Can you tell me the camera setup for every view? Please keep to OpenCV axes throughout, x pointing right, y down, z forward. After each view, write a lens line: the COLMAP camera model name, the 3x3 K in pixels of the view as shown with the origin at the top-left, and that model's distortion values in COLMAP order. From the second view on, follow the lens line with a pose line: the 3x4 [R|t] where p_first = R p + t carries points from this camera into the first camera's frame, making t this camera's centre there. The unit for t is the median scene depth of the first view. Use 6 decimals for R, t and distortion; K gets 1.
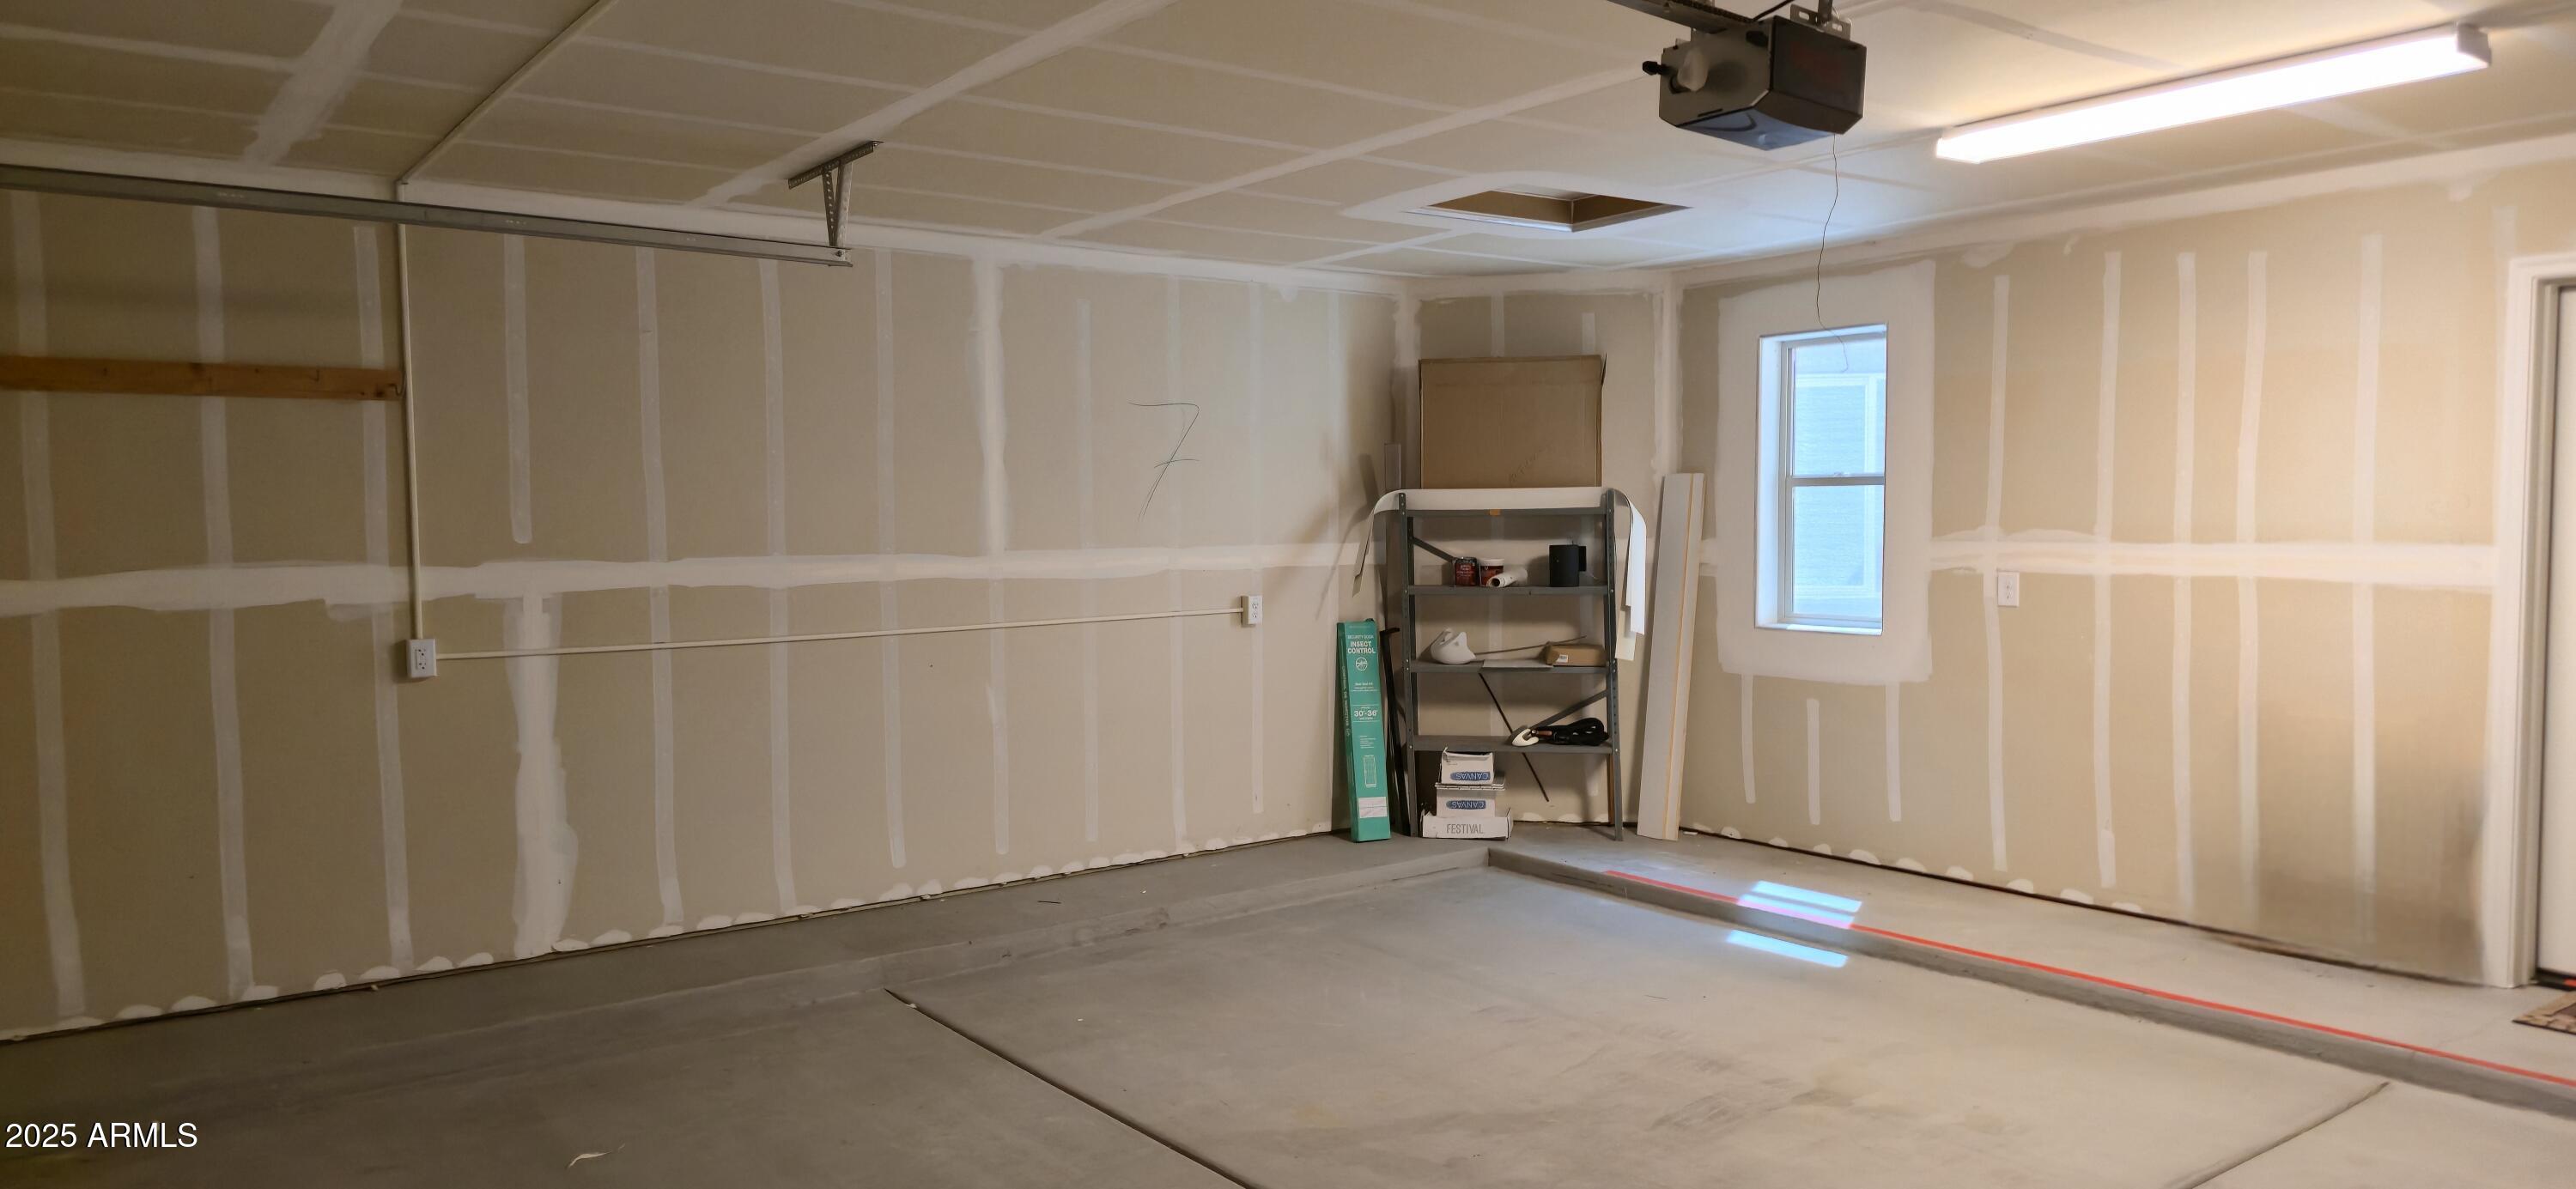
lens RADIAL K [[1672.3, 0, 1301.9], [0, 1672.3, 586.3], [0, 0, 1]] dist [0.044766, -0.031594]
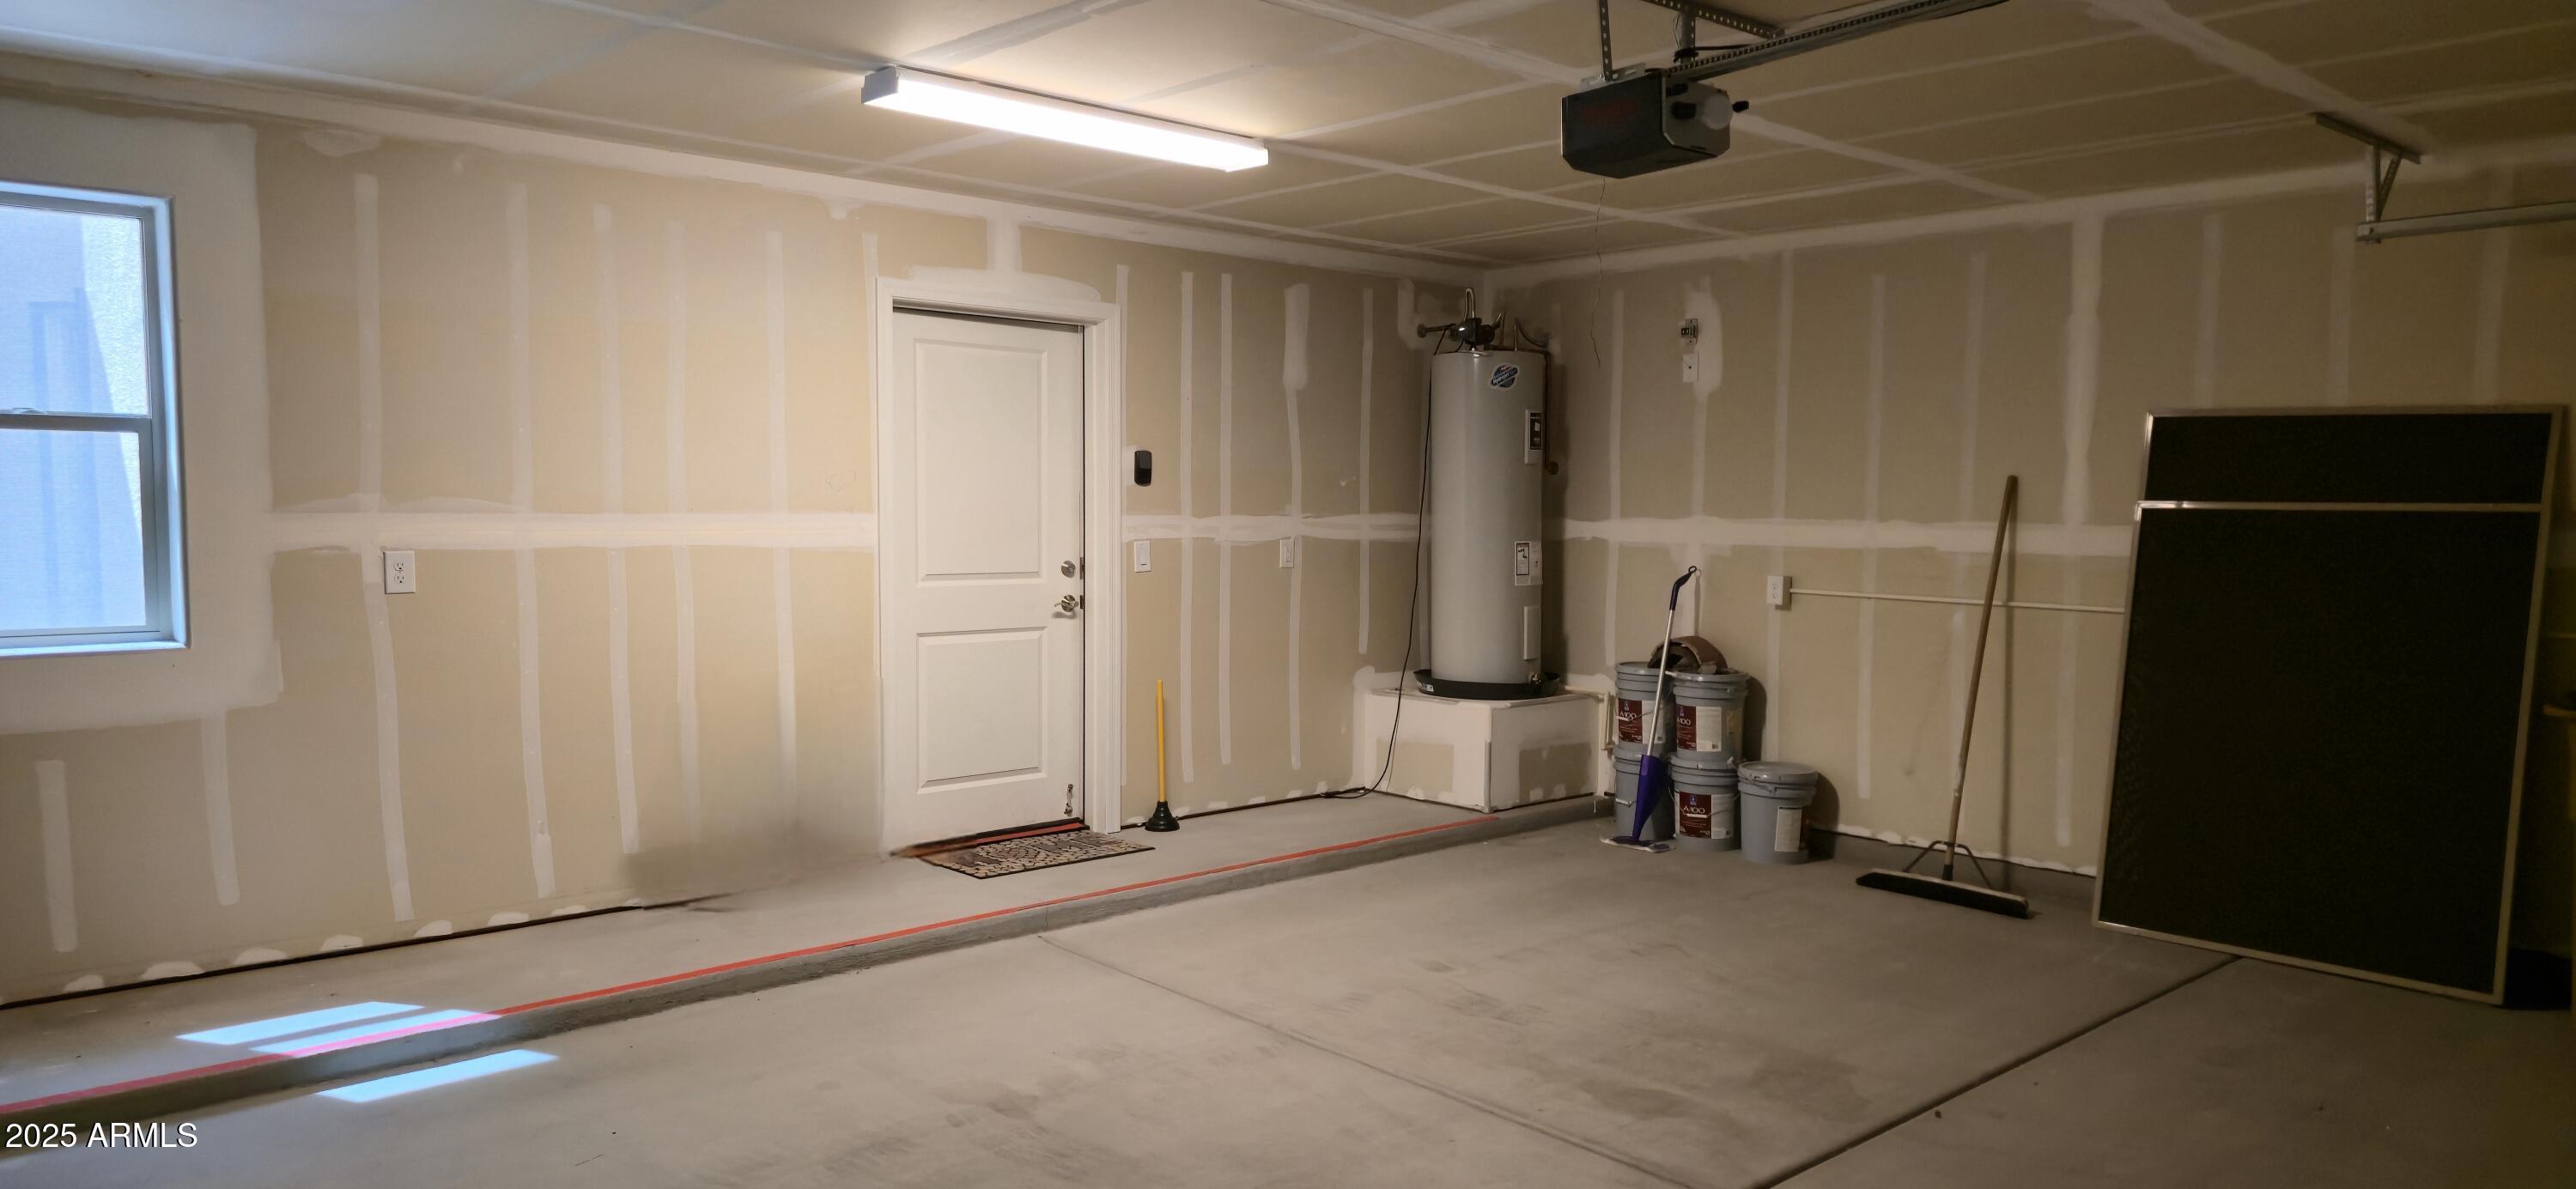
lens RADIAL K [[1672.3, 0, 1306.2], [0, 1672.3, 621.7], [0, 0, 1]] dist [0.044766, -0.031594]
pose [[-0.094448, -0.064990, 0.993406, -0.453681], [0.039706, 0.996827, 0.068989, -0.013860], [-0.994738, 0.045960, -0.091568, 0.683876]]
